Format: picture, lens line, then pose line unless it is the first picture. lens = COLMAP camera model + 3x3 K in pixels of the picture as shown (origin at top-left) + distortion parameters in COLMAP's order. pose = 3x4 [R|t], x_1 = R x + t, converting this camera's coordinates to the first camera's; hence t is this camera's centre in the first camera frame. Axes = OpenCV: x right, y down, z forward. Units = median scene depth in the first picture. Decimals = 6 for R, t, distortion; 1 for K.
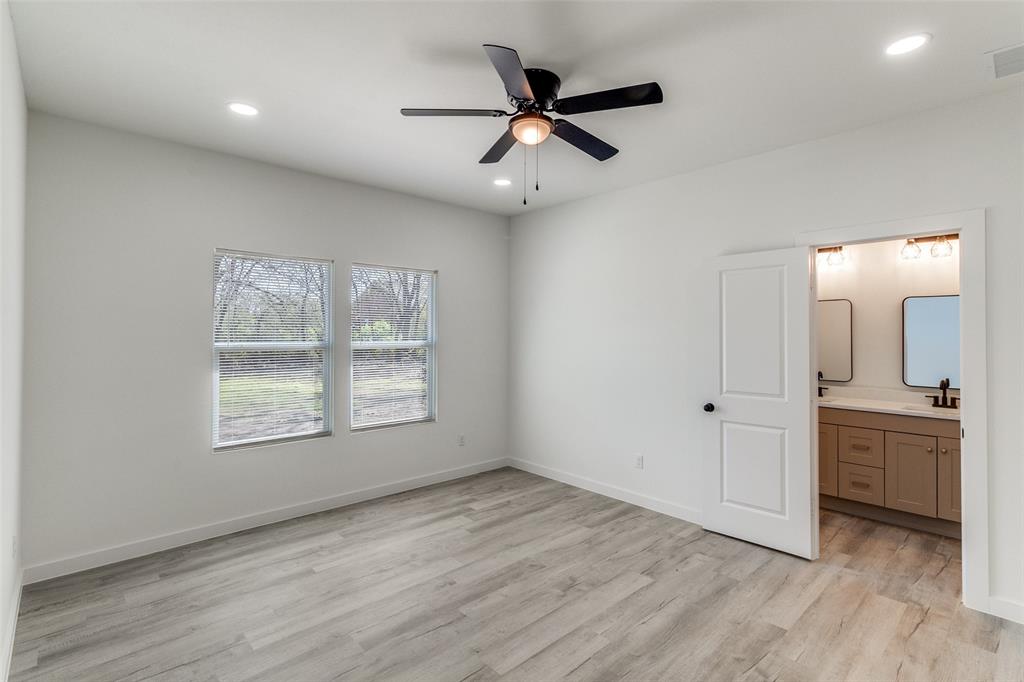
lens RADIAL K [[503.7, 0, 513.1], [0, 503.7, 332.4], [0, 0, 1]] dist [-0.001003, -0.000521]
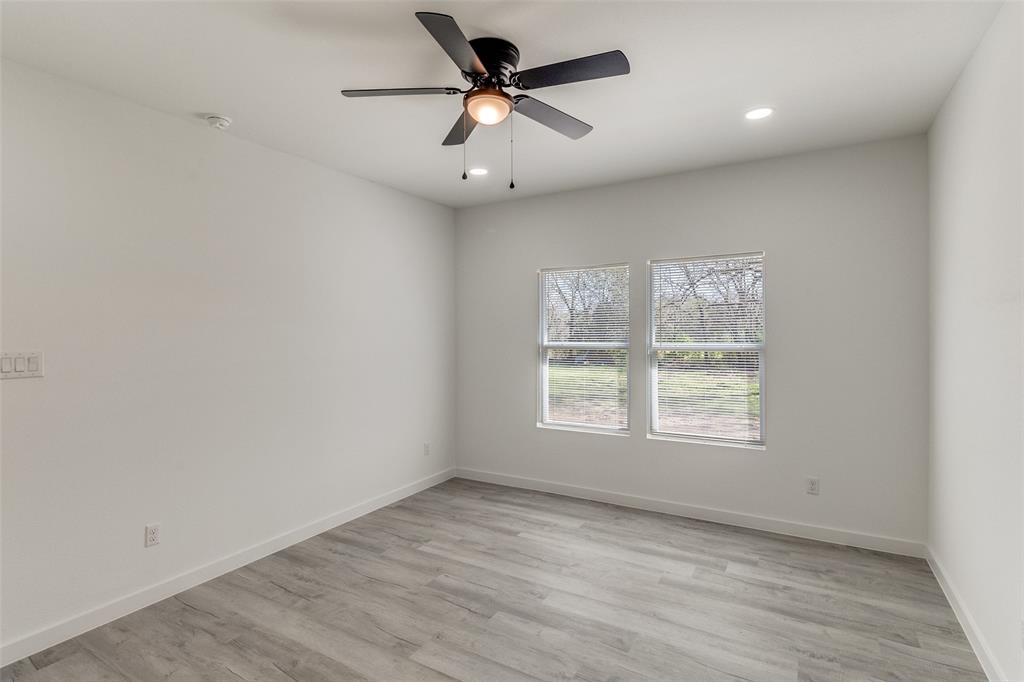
lens RADIAL K [[512.4, 0, 512.5], [0, 512.4, 332.9], [0, 0, 1]] dist [-0.000365, -0.000670]
pose [[0.260095, -0.006669, -0.965560, 0.606370], [0.005565, 0.999970, -0.005407, 0.002919], [0.965567, -0.003967, 0.260124, 0.526485]]
